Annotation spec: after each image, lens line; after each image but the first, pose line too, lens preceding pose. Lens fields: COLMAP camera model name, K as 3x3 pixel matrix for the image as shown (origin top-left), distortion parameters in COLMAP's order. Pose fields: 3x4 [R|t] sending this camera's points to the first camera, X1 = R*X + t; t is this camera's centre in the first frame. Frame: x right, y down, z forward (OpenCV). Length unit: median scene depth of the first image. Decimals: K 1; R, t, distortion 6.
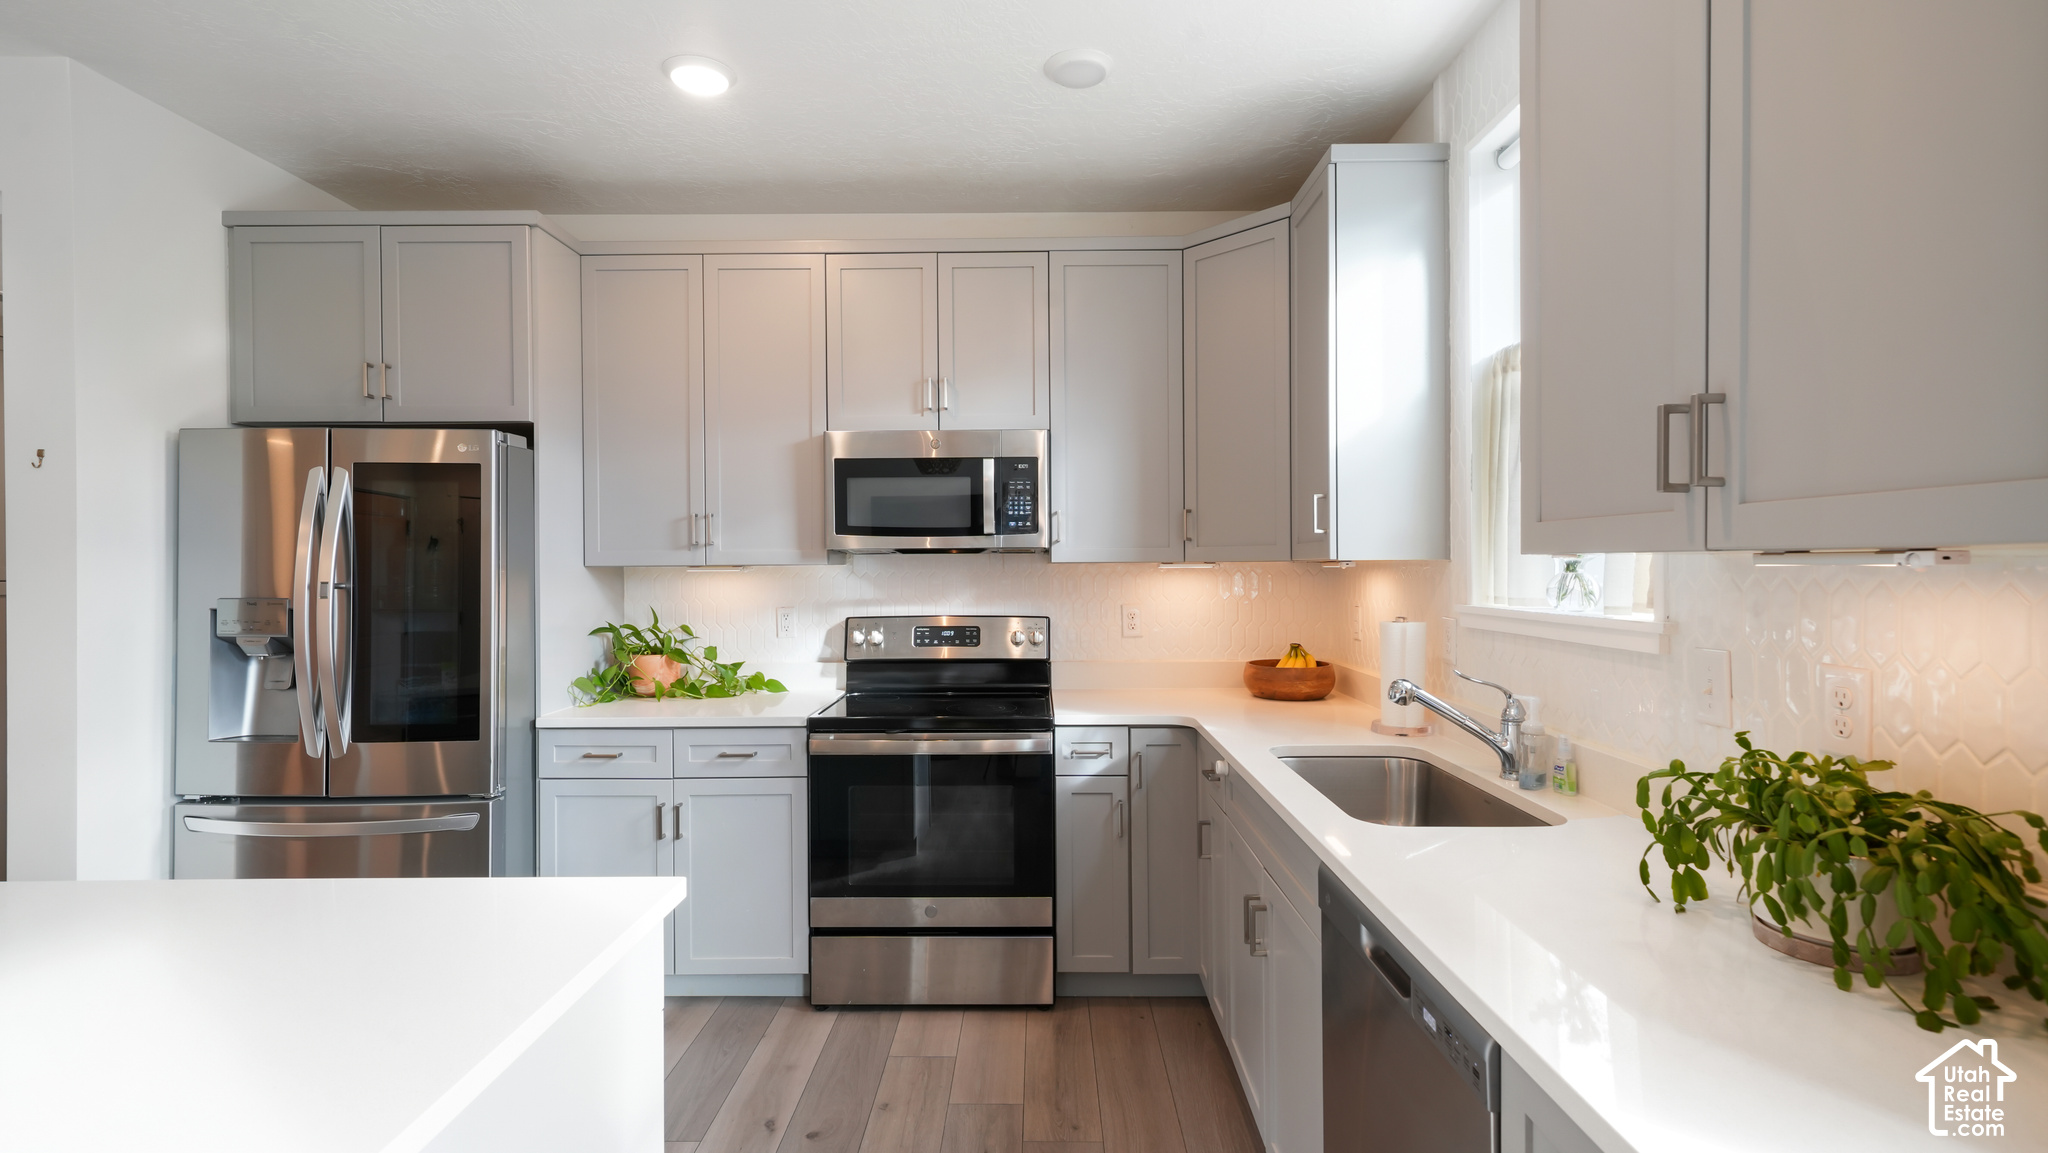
lens RADIAL K [[932.0, 0, 1029.2], [0, 932.0, 568.2], [0, 0, 1]] dist [0.016689, -0.000262]
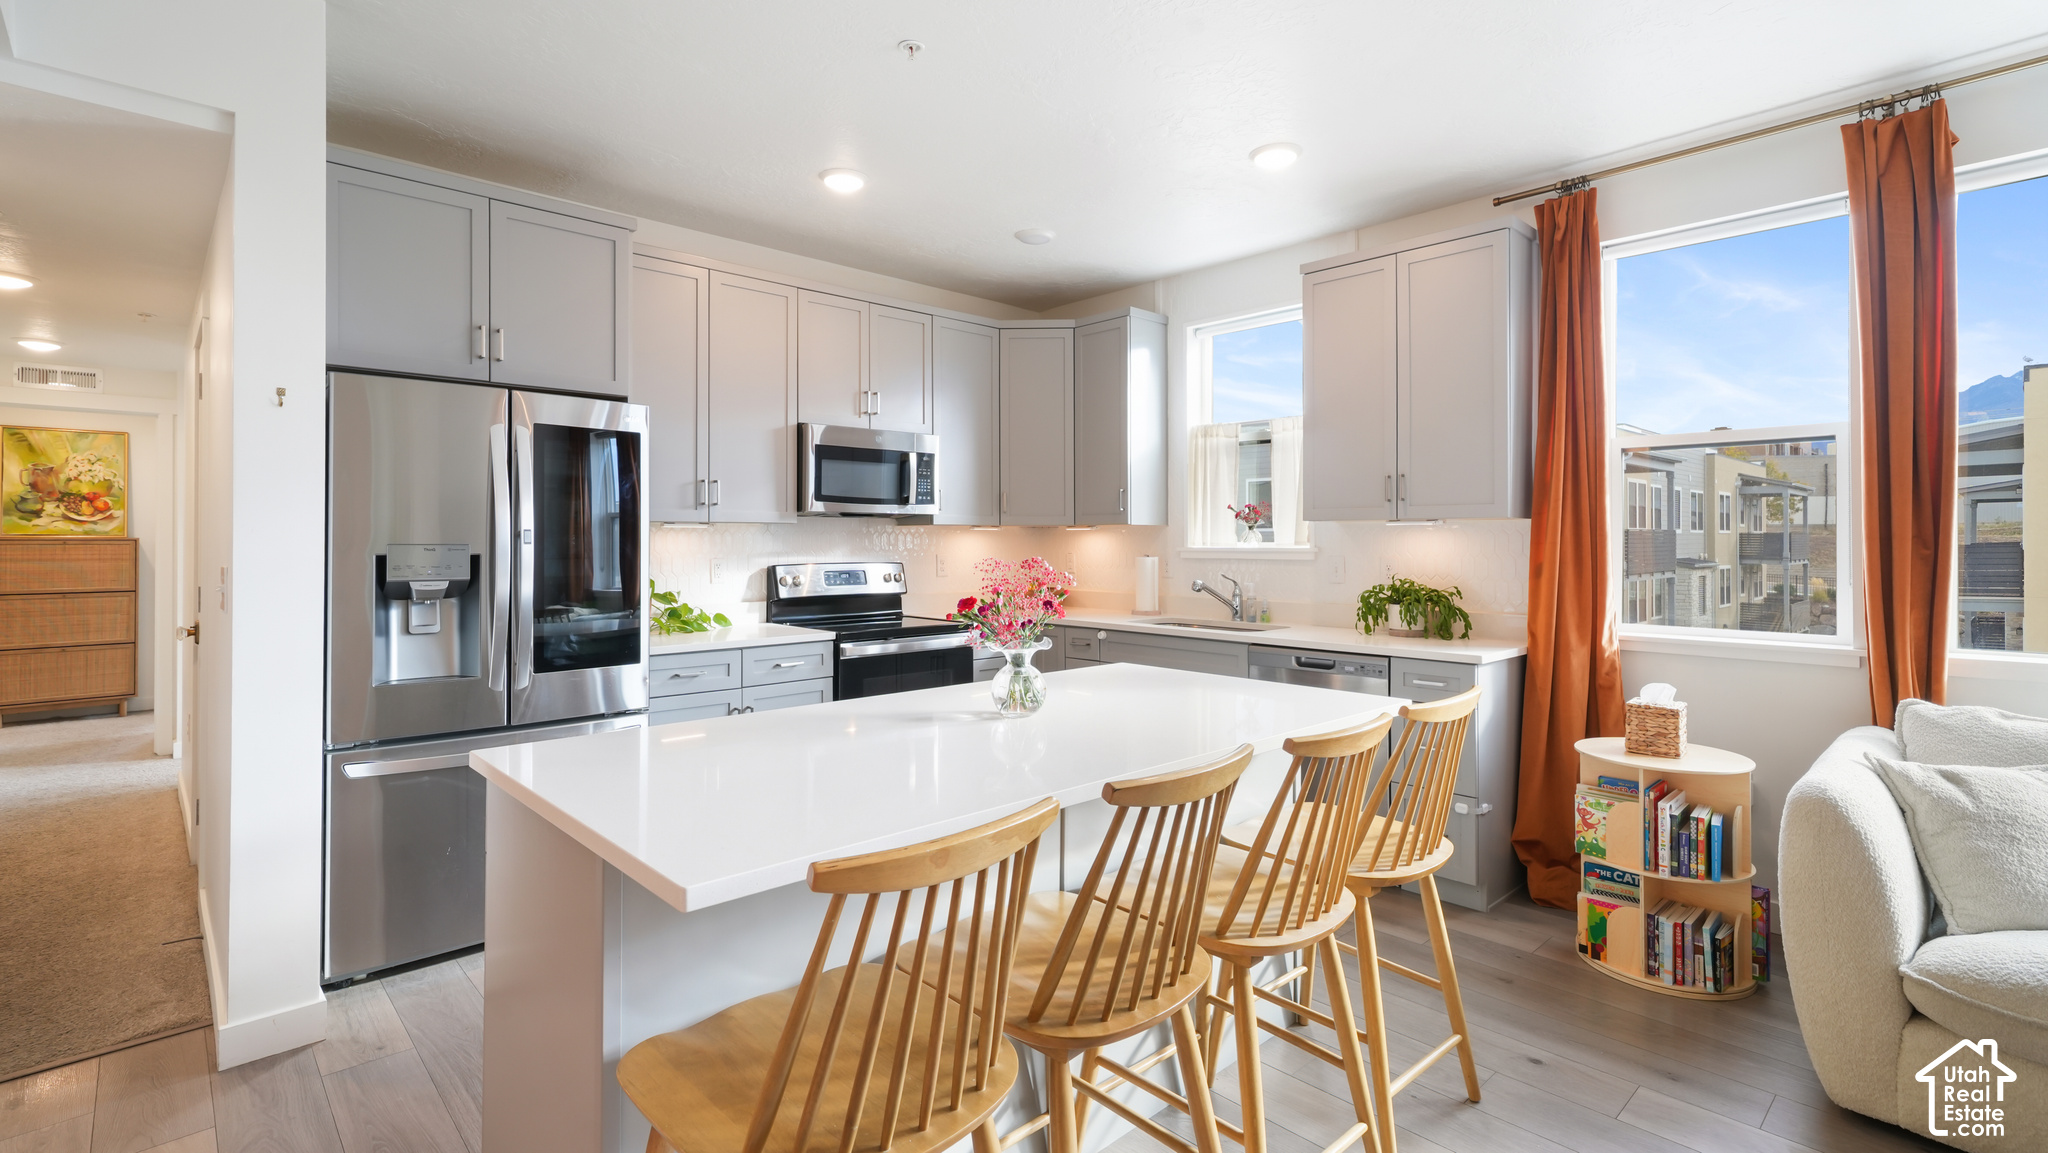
lens RADIAL K [[932.0, 0, 1025.1], [0, 932.0, 539.3], [0, 0, 1]] dist [0.016689, -0.000262]
pose [[0.724474, 0.005998, 0.689276, -0.913908], [-0.001239, 0.999972, -0.007399, 0.028871], [-0.689301, 0.004506, 0.724461, -0.180976]]
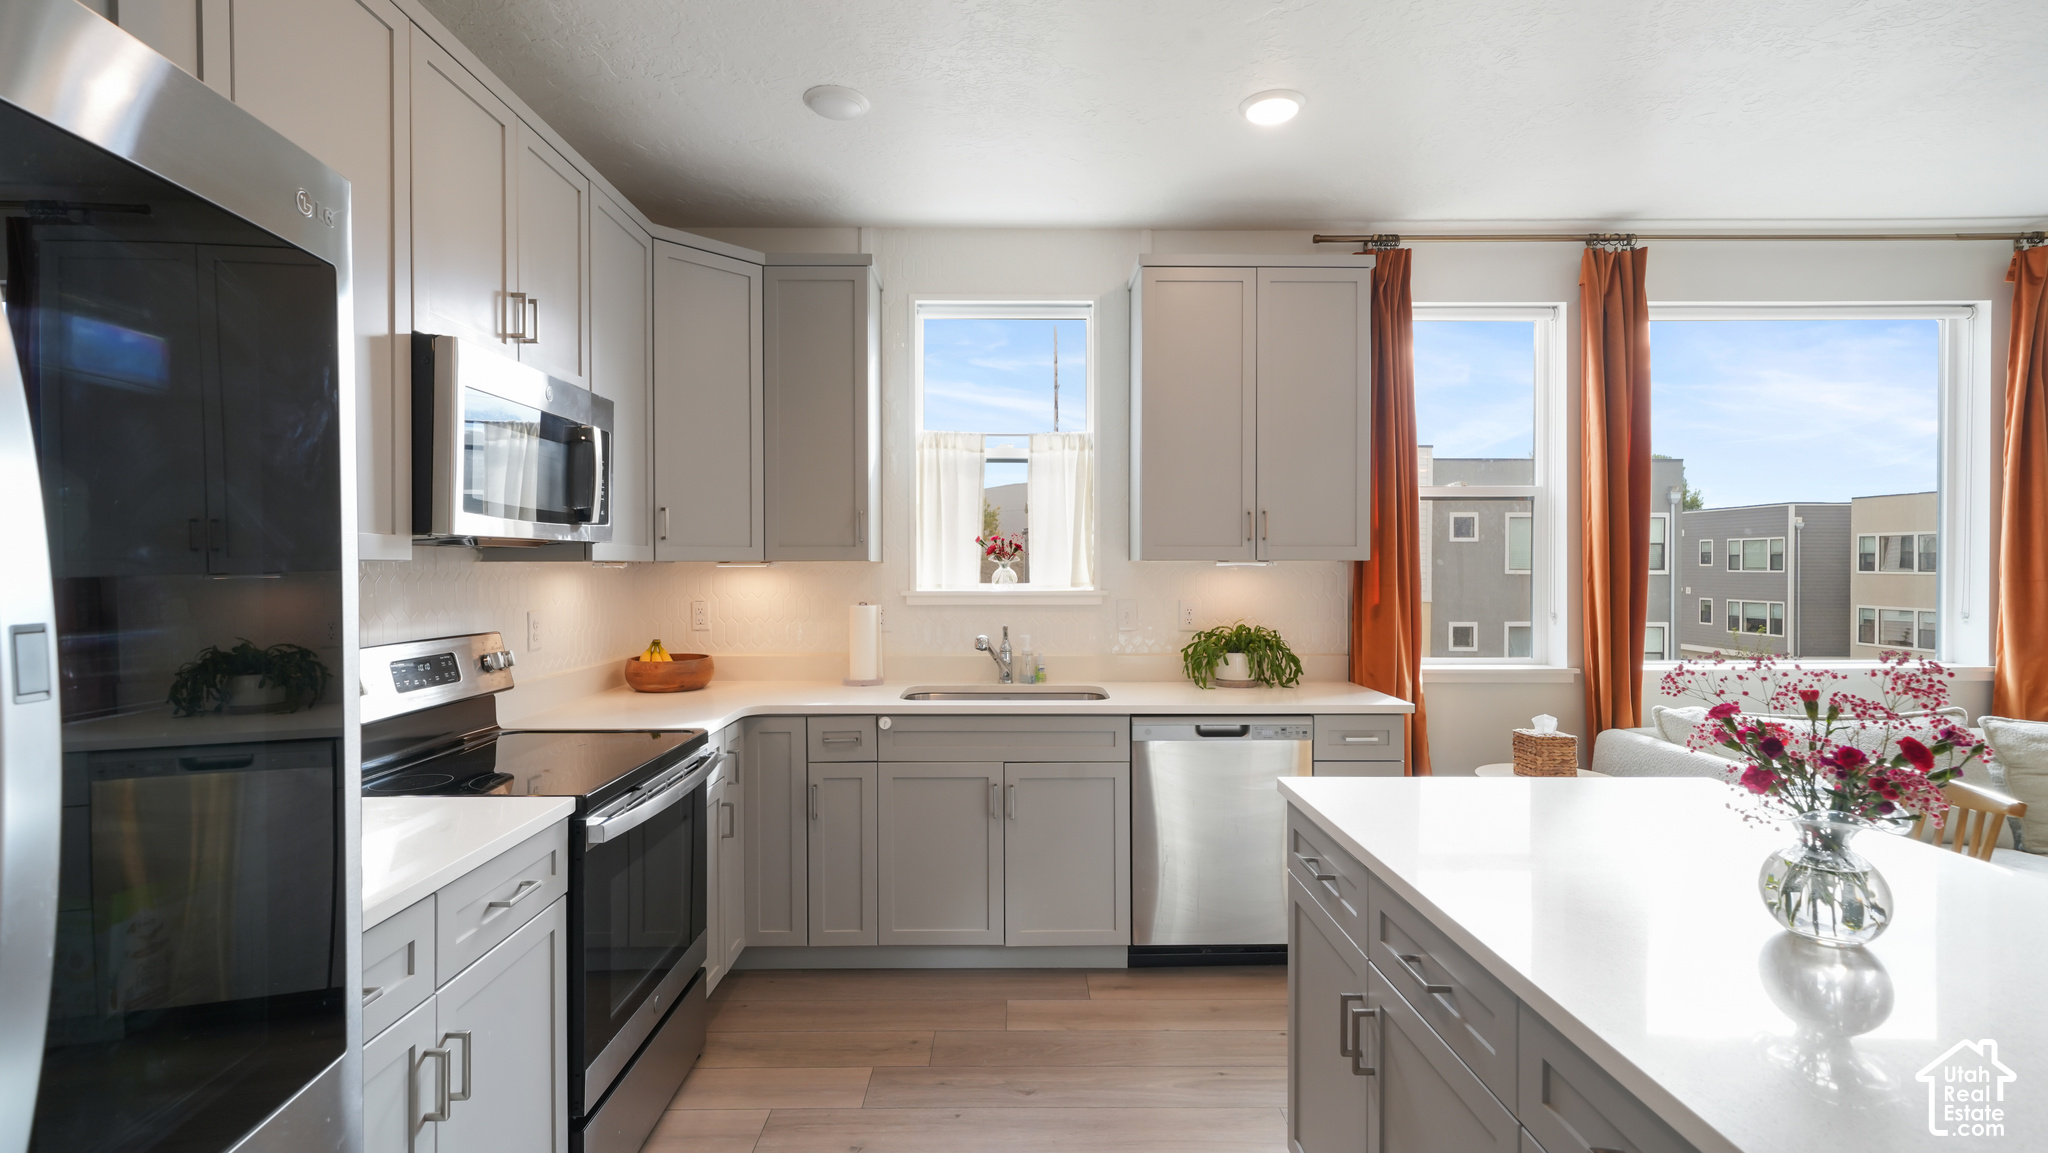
lens RADIAL K [[932.0, 0, 1024.9], [0, 932.0, 571.4], [0, 0, 1]] dist [0.016689, -0.000262]
pose [[-0.020309, -0.003247, 0.999788, -0.826407], [0.003484, 0.999988, 0.003318, 0.002262], [-0.999788, 0.003551, -0.020297, 0.648721]]
